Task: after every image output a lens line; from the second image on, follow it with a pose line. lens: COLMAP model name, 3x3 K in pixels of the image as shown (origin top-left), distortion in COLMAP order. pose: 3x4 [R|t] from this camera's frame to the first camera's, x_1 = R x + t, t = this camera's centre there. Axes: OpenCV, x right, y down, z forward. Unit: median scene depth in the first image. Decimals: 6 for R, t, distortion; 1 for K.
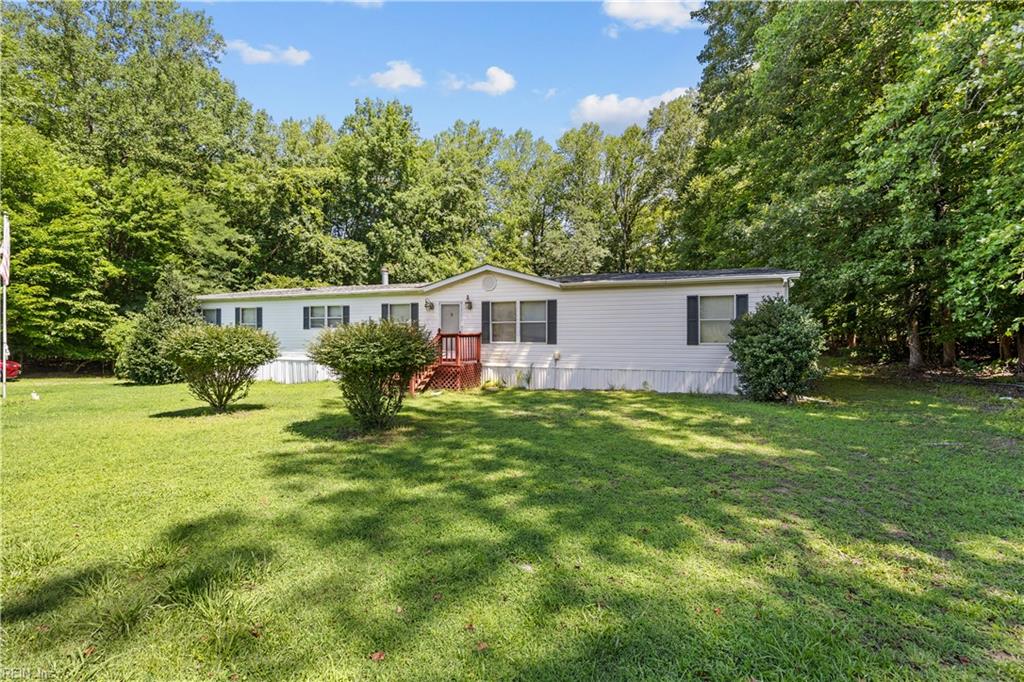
lens RADIAL K [[444.3, 0, 513.3], [0, 444.3, 325.1], [0, 0, 1]] dist [-0.016110, 0.000536]
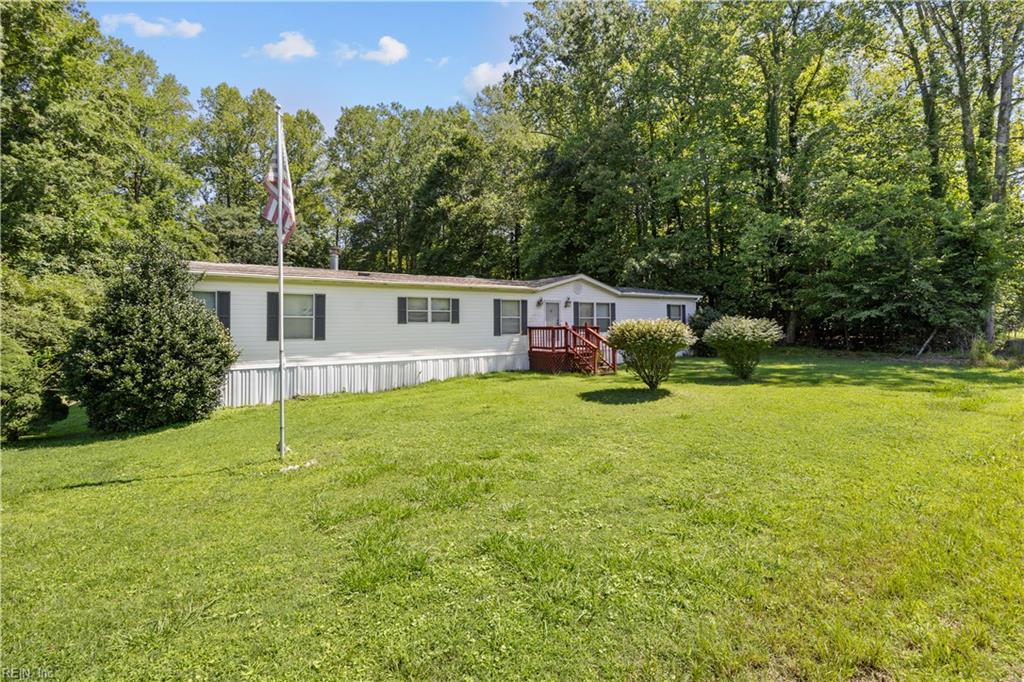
lens RADIAL K [[444.3, 0, 513.3], [0, 444.3, 325.1], [0, 0, 1]] dist [-0.016110, 0.000536]
pose [[0.569952, -0.005979, 0.821656, -0.431711], [-0.003222, 0.999950, 0.009512, 0.001283], [-0.821672, -0.008068, 0.569904, 0.142064]]
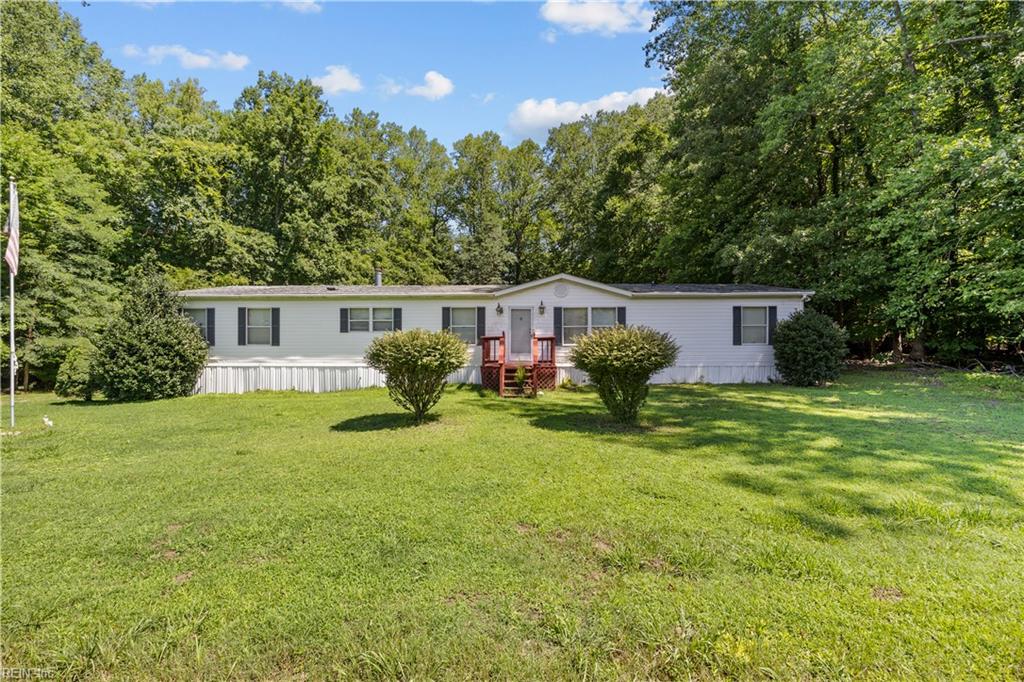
lens RADIAL K [[444.3, 0, 513.3], [0, 444.3, 325.1], [0, 0, 1]] dist [-0.016110, 0.000536]
pose [[0.944399, 0.004280, 0.328774, -0.181530], [-0.003619, 0.999990, -0.002624, -0.002048], [-0.328782, 0.001289, 0.944405, 0.004015]]
